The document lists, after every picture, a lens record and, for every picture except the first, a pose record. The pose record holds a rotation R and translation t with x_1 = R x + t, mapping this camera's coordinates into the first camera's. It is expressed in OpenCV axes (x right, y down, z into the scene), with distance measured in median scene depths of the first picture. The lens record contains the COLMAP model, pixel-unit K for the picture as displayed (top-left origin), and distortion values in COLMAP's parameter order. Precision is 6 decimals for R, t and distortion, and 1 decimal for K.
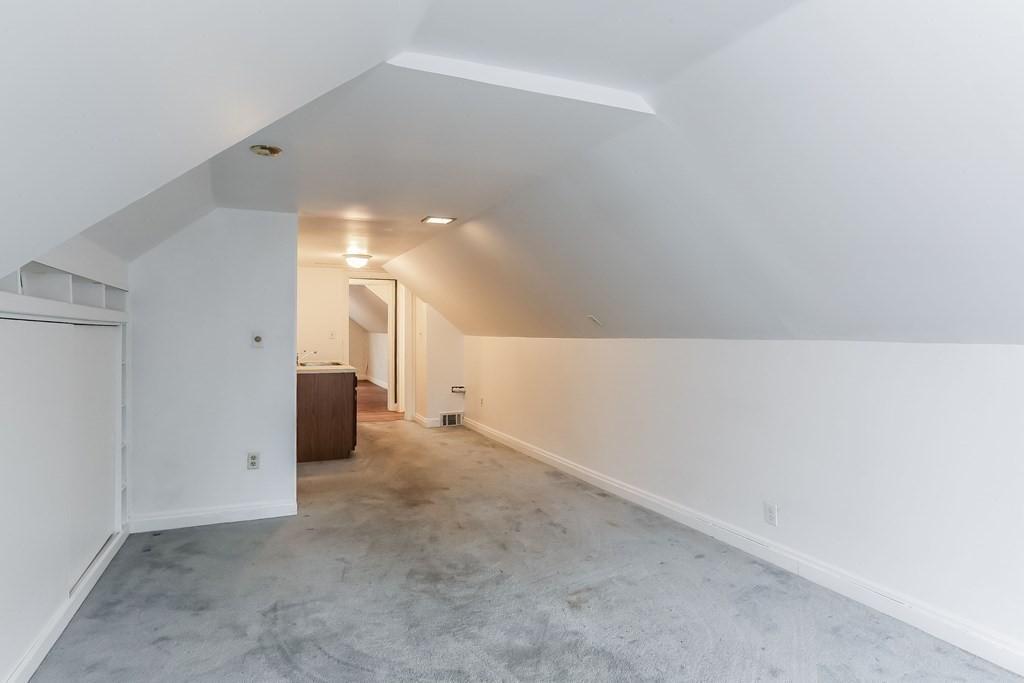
lens RADIAL K [[570.6, 0, 511.0], [0, 570.6, 318.7], [0, 0, 1]] dist [-0.021984, 0.001650]
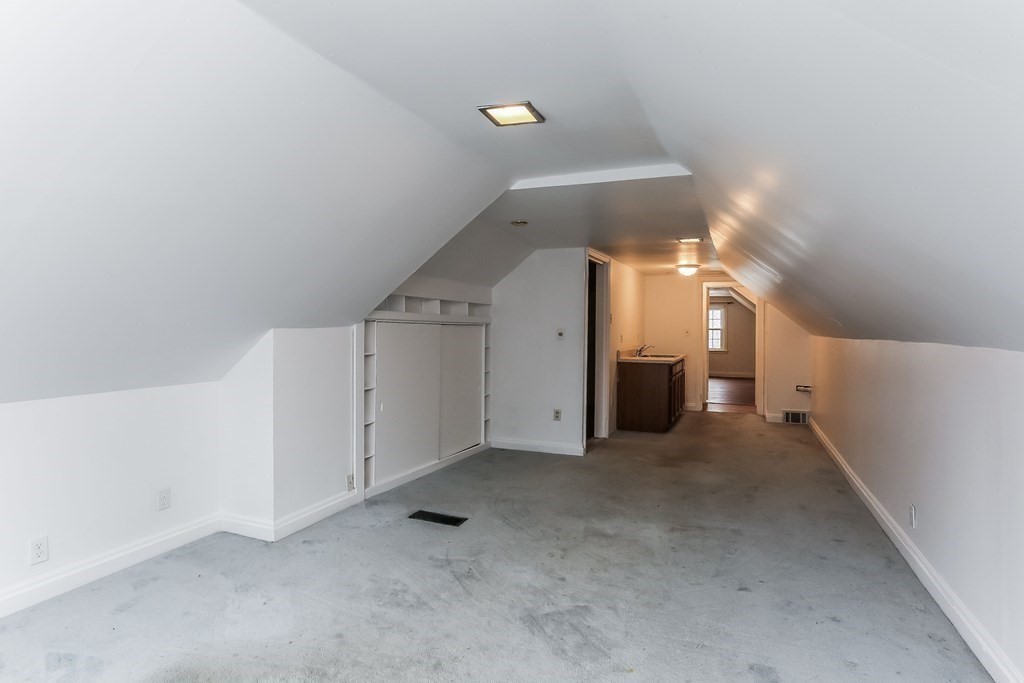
lens RADIAL K [[570.6, 0, 511.0], [0, 570.6, 318.7], [0, 0, 1]] dist [-0.021984, 0.001650]
pose [[0.716509, -0.001608, -0.697576, 0.511976], [0.004288, 0.999989, 0.002099, -0.009060], [0.697565, -0.004495, 0.716507, -0.171170]]
